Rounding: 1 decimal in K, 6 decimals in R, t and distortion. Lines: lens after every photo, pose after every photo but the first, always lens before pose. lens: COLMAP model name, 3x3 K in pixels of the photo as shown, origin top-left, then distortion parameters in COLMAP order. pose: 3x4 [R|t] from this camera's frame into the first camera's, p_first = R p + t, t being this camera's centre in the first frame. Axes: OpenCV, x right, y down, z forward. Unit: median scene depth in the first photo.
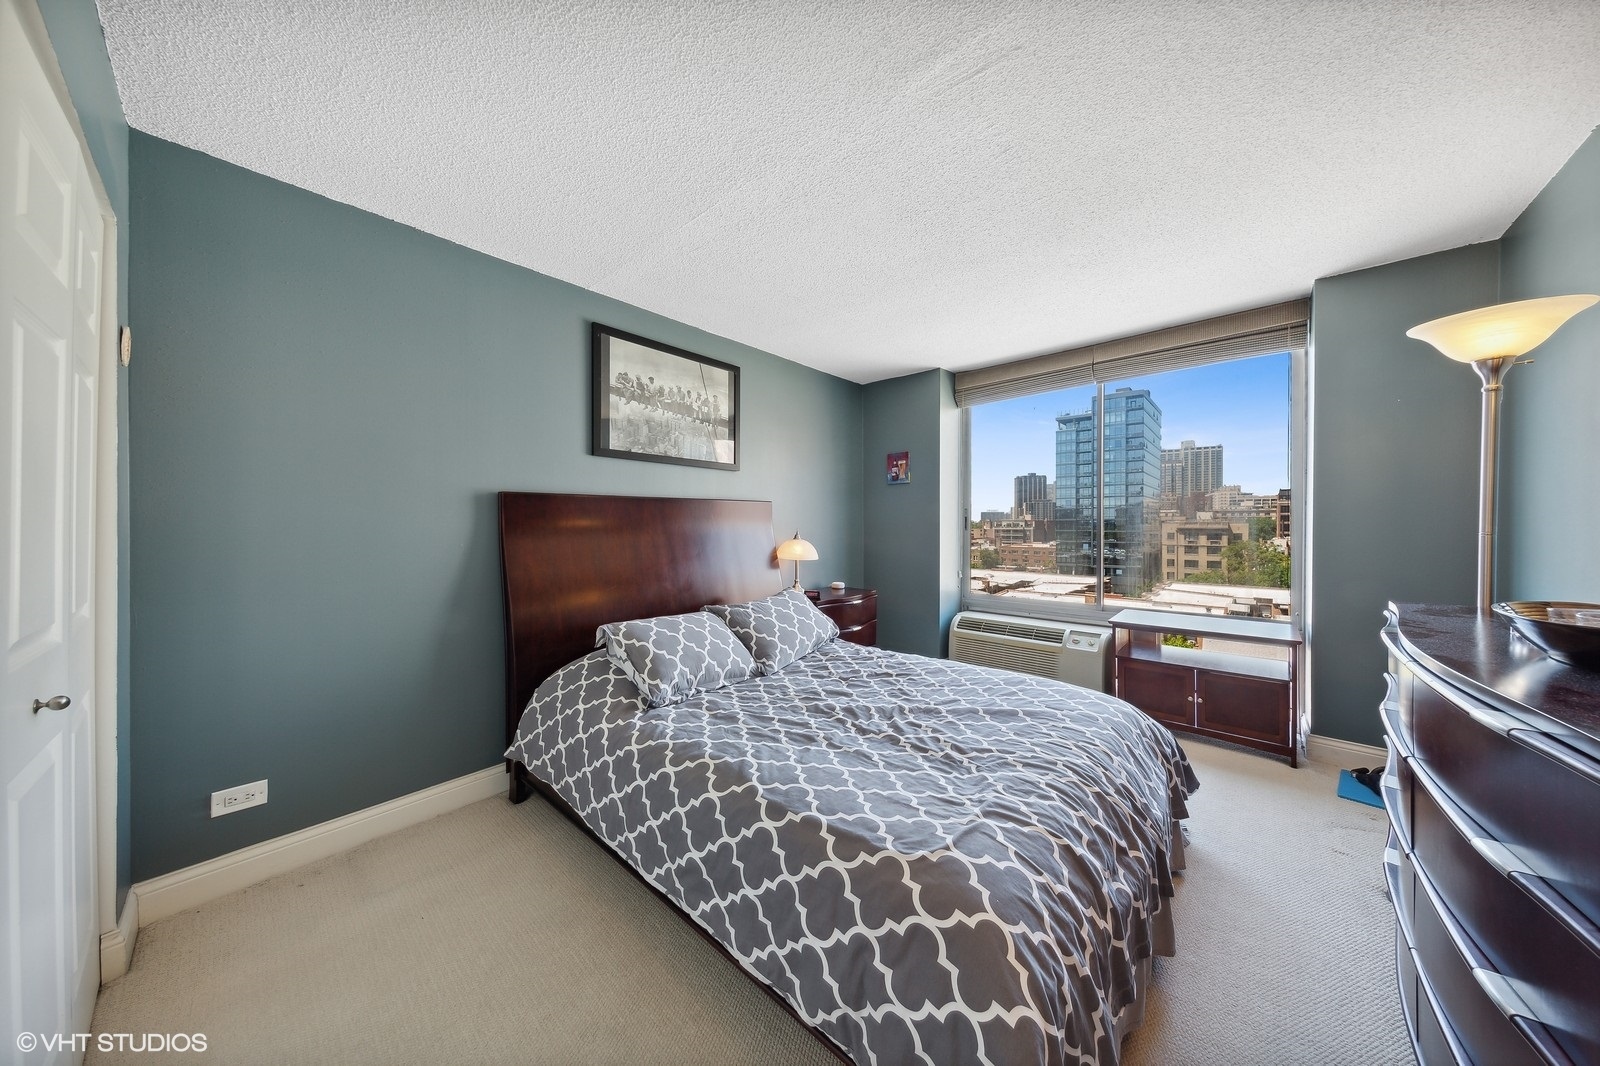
lens RADIAL K [[505.2, 0, 797.3], [0, 505.2, 525.7], [0, 0, 1]] dist [0.008220, 0.000050]
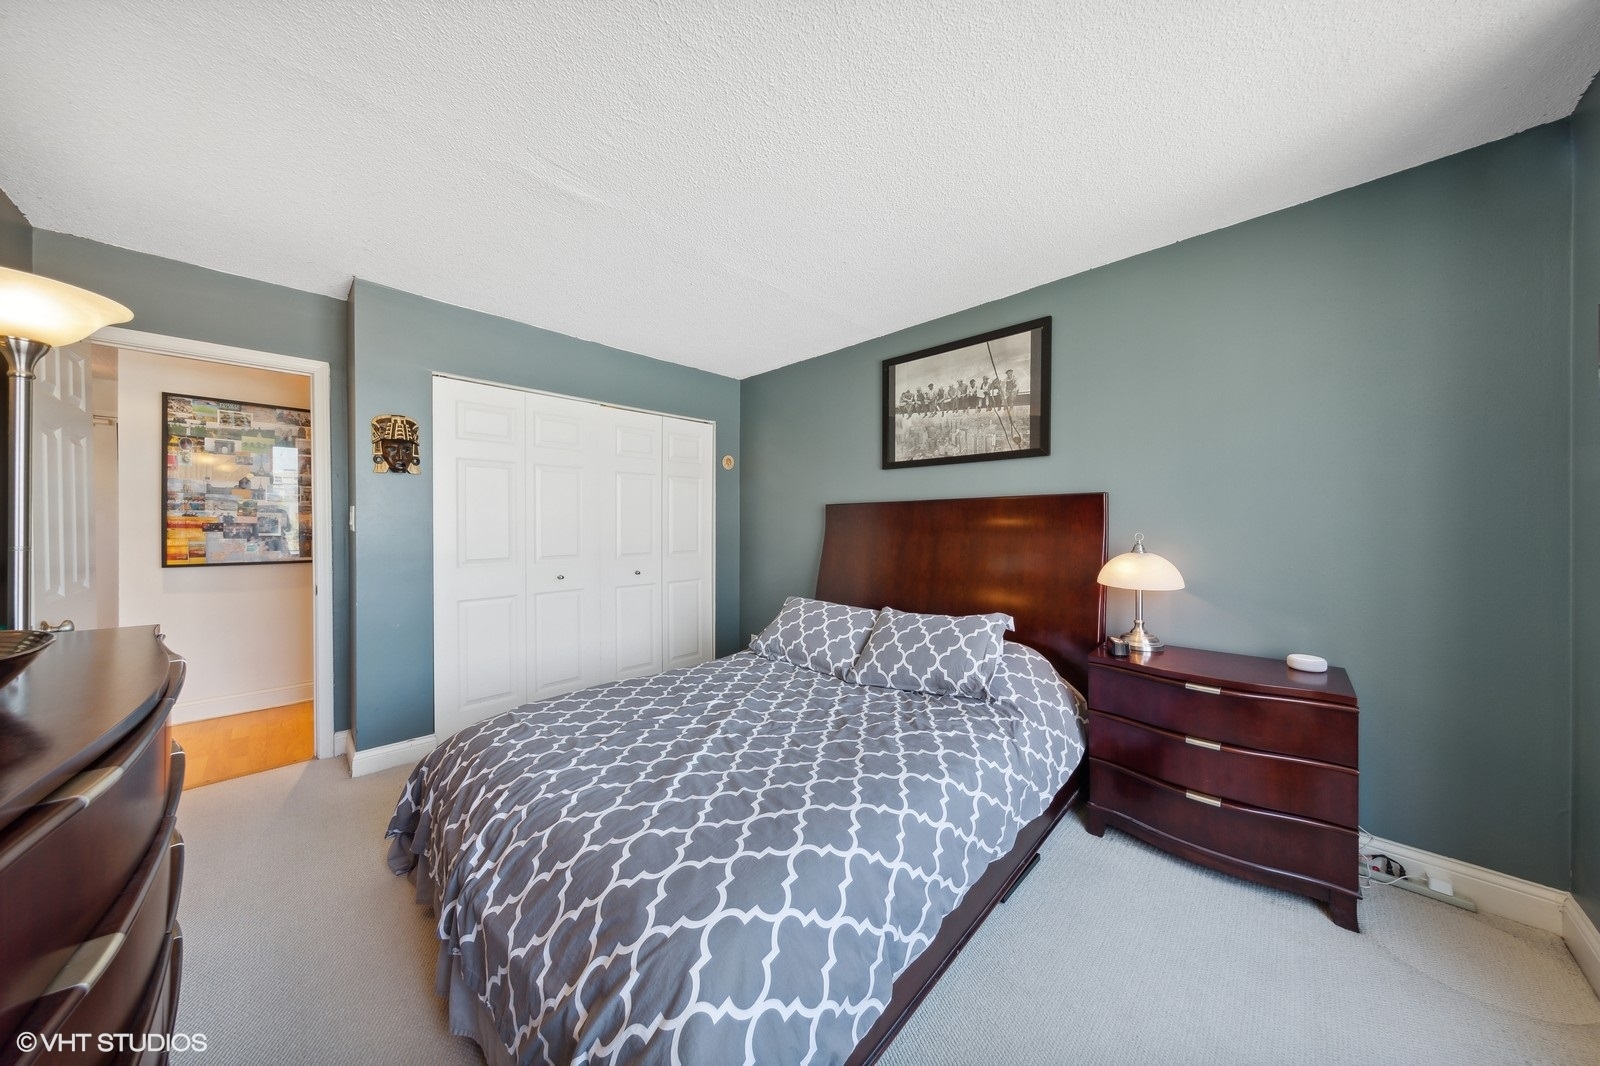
lens RADIAL K [[505.2, 0, 797.3], [0, 505.2, 525.7], [0, 0, 1]] dist [0.008220, 0.000050]
pose [[-0.027968, -0.000439, -0.999609, 0.753930], [-0.005646, 0.999984, -0.000281, -0.001929], [0.999593, 0.005636, -0.027970, 0.758008]]
